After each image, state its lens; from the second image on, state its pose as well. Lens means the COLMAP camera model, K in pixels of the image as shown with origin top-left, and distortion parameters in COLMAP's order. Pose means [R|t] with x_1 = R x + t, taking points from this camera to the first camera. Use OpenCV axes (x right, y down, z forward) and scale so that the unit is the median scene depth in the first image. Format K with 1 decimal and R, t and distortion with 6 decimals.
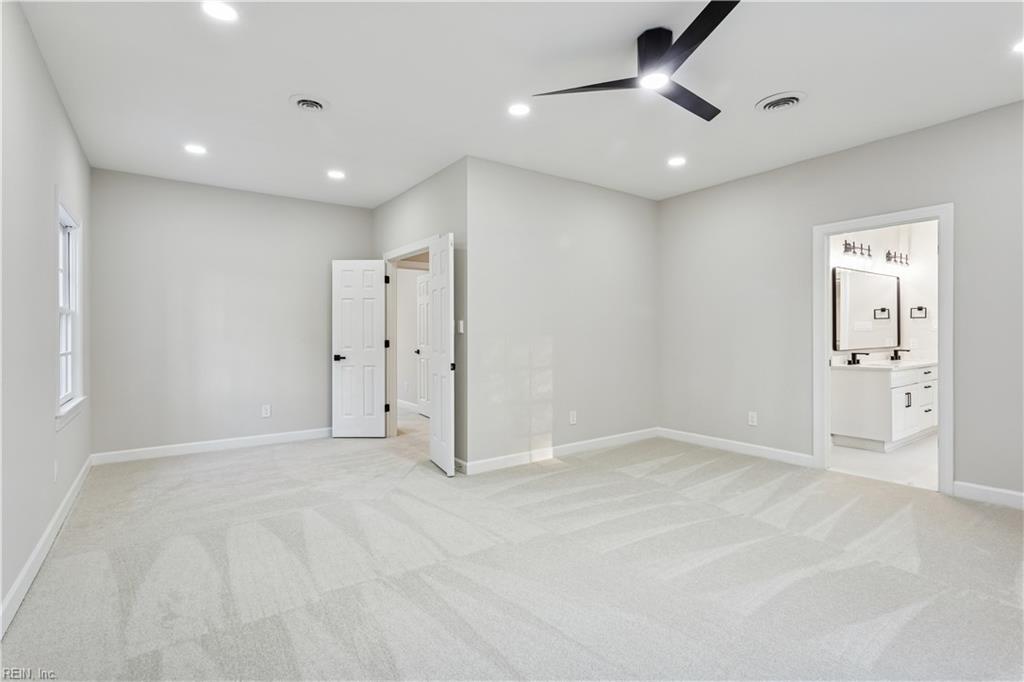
lens RADIAL K [[490.2, 0, 512.3], [0, 490.2, 334.3], [0, 0, 1]] dist [-0.000210, 0.000712]
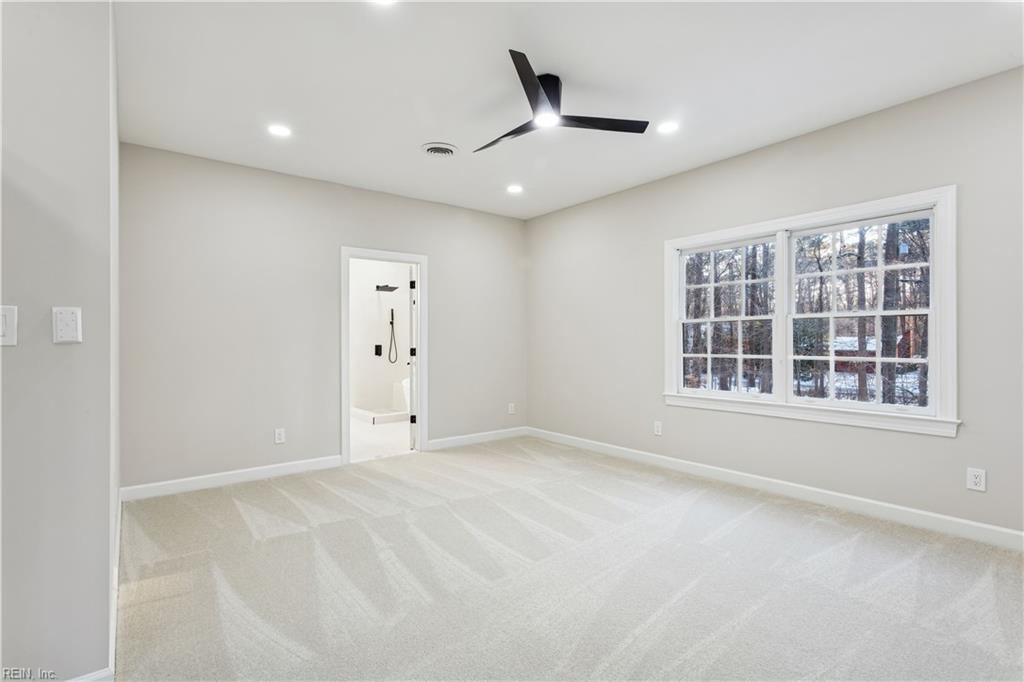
lens RADIAL K [[490.2, 0, 512.3], [0, 490.2, 334.3], [0, 0, 1]] dist [-0.000210, 0.000712]
pose [[-0.049972, 0.018364, 0.998582, -0.591122], [0.006989, 0.999813, -0.018037, 0.001816], [-0.998726, 0.006078, -0.050091, 0.792494]]
